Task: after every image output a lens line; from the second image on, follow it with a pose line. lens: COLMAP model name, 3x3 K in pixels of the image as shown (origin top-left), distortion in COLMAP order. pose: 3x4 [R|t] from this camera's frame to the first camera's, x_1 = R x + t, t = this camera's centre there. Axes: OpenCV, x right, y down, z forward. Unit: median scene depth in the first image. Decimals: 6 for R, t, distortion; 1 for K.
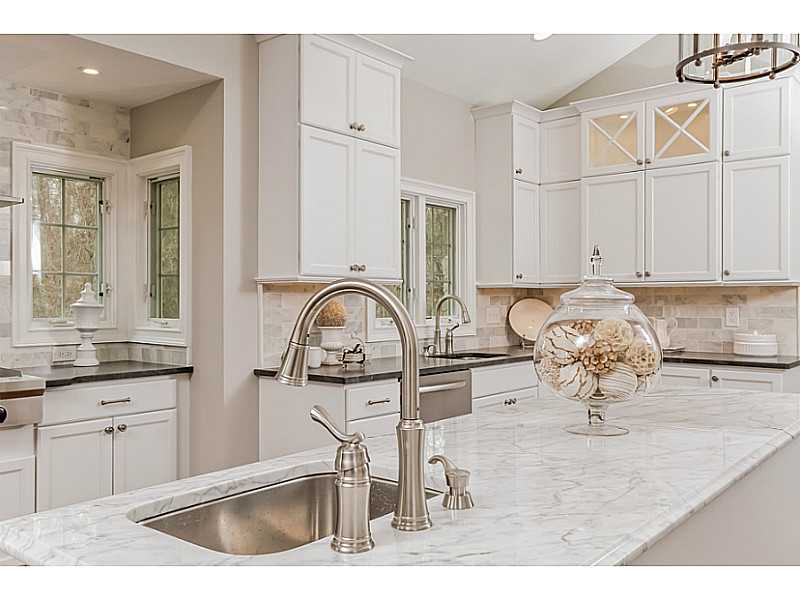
lens RADIAL K [[693.5, 0, 400.0], [0, 693.5, 300.0], [0, 0, 1]] dist [-0.001327, 0.003343]
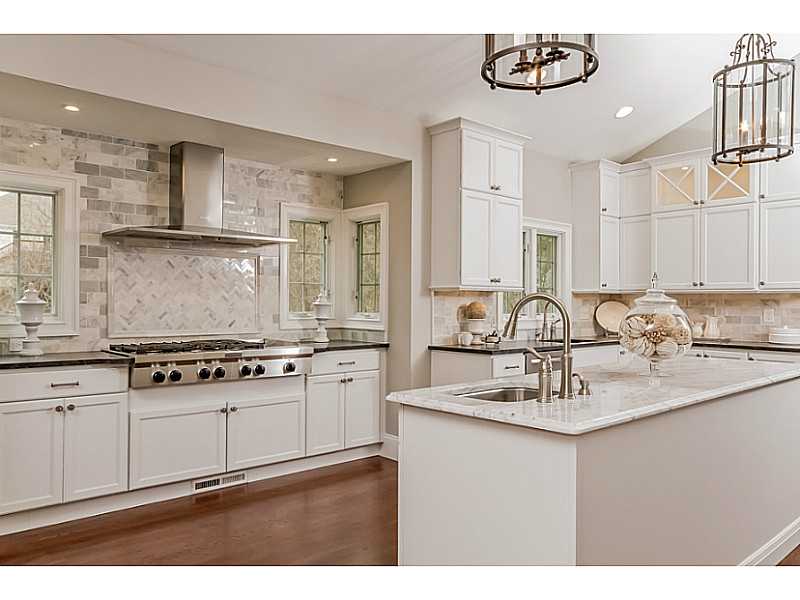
lens RADIAL K [[593.3, 0, 400.0], [0, 593.3, 300.0], [0, 0, 1]] dist [0.000885, 0.001045]
pose [[0.988526, 0.005547, -0.150952, -0.064478], [-0.005796, 0.999982, -0.001209, -0.000480], [0.150943, 0.002070, 0.988540, -0.288182]]
